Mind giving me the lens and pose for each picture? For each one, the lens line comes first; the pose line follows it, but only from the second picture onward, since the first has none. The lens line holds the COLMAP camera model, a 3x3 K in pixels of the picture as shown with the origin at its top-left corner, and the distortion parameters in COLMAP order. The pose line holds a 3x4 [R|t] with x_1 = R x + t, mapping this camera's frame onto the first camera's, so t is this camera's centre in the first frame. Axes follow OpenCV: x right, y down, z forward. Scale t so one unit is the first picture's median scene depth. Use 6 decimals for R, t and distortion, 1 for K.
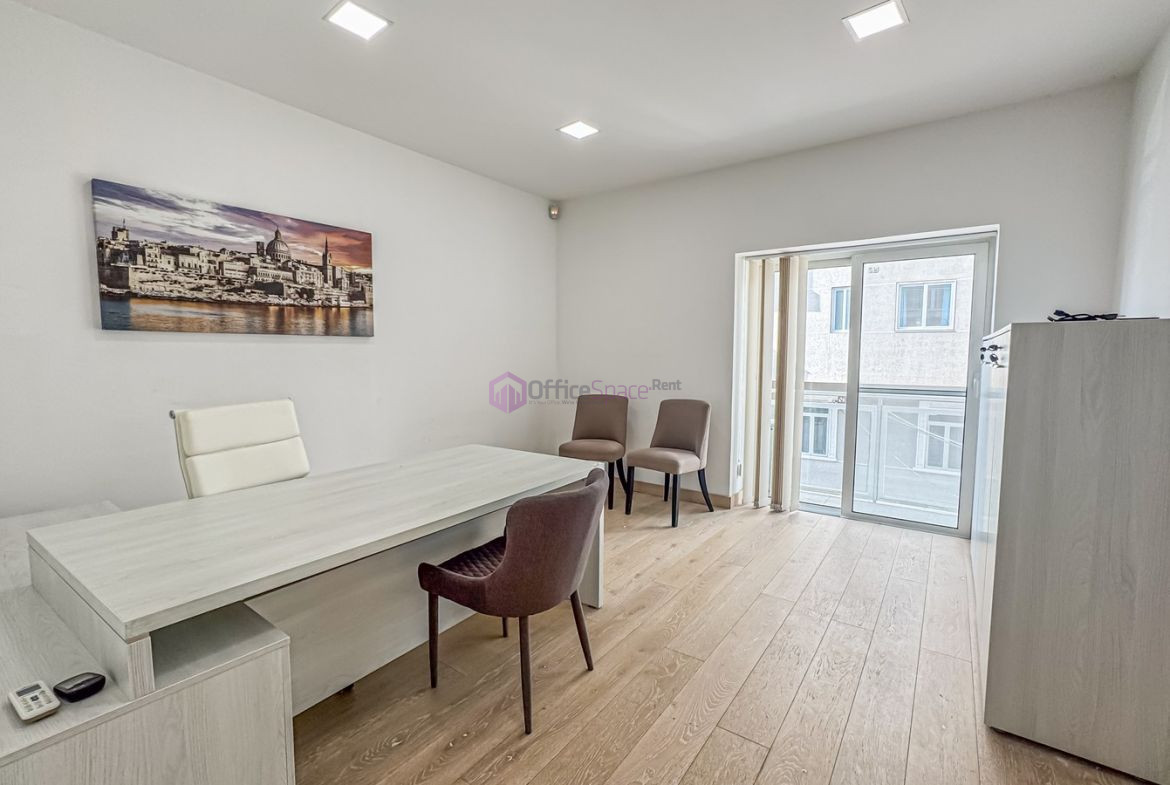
lens RADIAL K [[497.2, 0, 585.0], [0, 497.2, 392.5], [0, 0, 1]] dist [-0.001031, 0.000118]
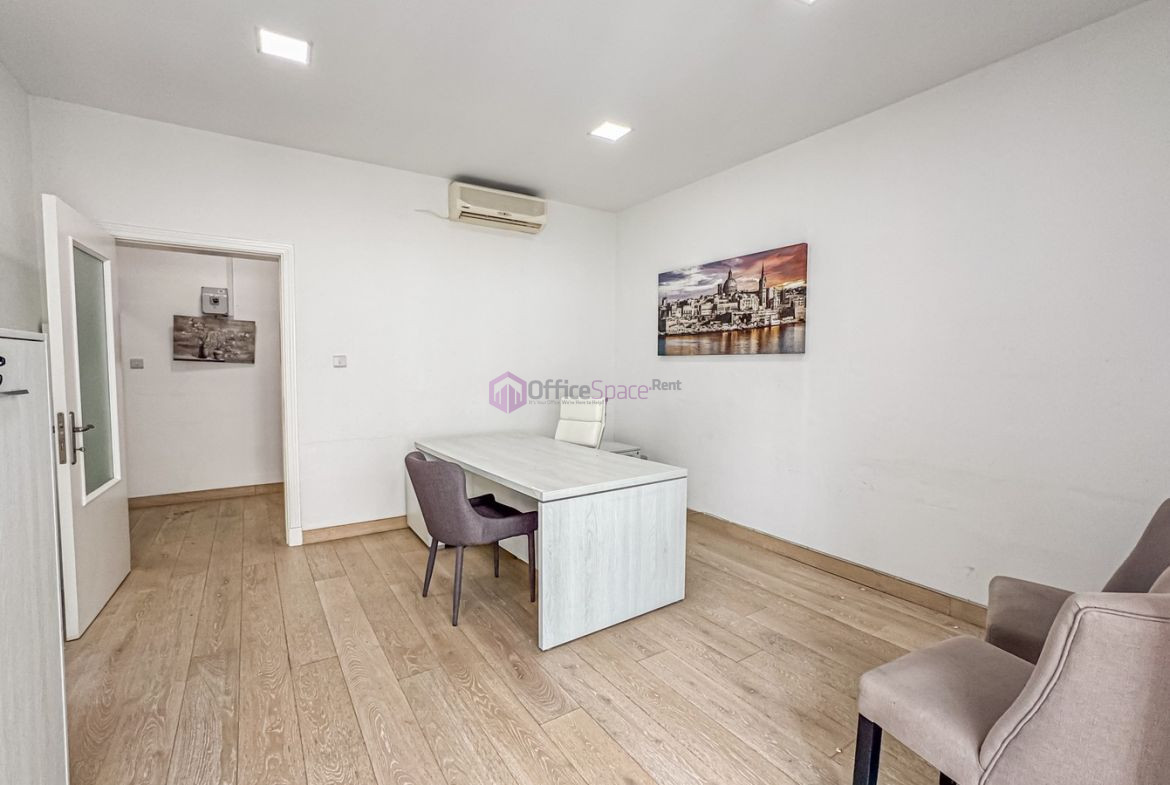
lens RADIAL K [[497.2, 0, 585.0], [0, 497.2, 392.5], [0, 0, 1]] dist [-0.001031, 0.000118]
pose [[-0.296038, 0.047562, -0.953991, 0.671994], [-0.086245, 0.993349, 0.076288, -0.086578], [0.951275, 0.104861, -0.289967, 1.026795]]
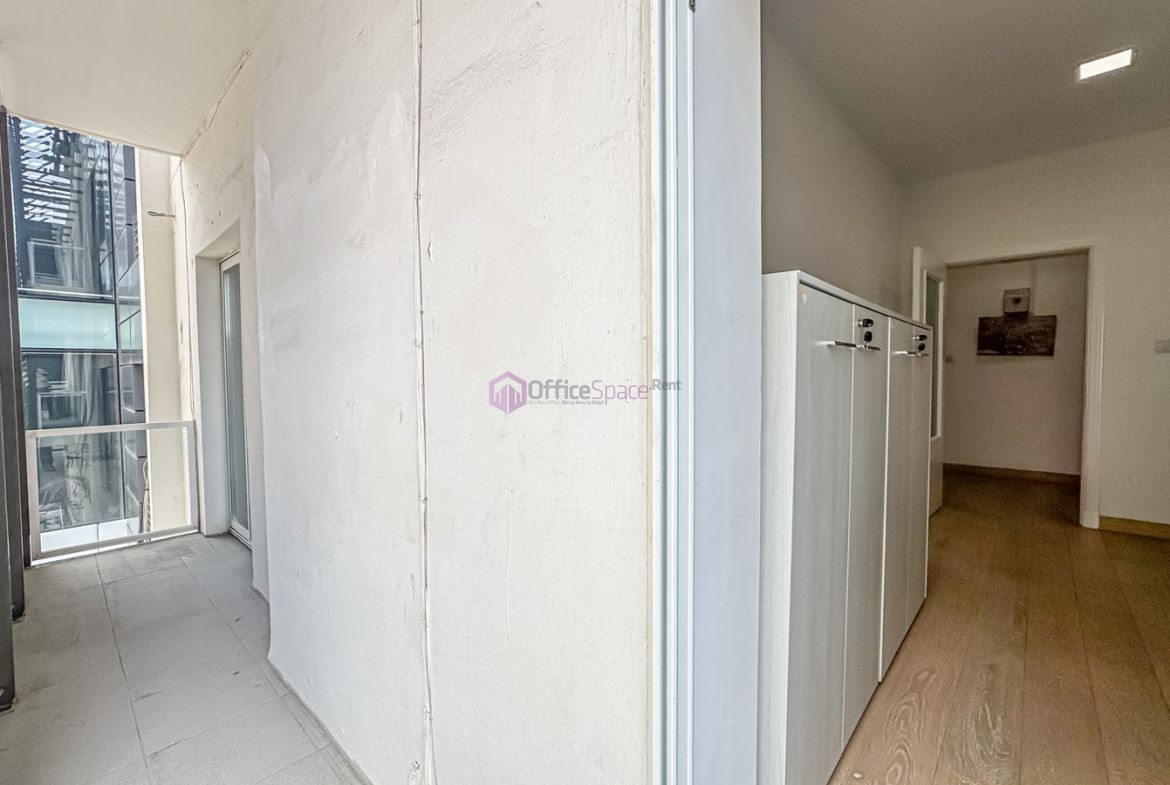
lens RADIAL K [[497.2, 0, 585.0], [0, 497.2, 392.5], [0, 0, 1]] dist [-0.001031, 0.000118]
pose [[-0.997818, 0.003192, 0.065945, 1.168096], [0.011298, 0.992353, 0.122917, -0.041689], [-0.065049, 0.123394, -0.990224, 1.599618]]
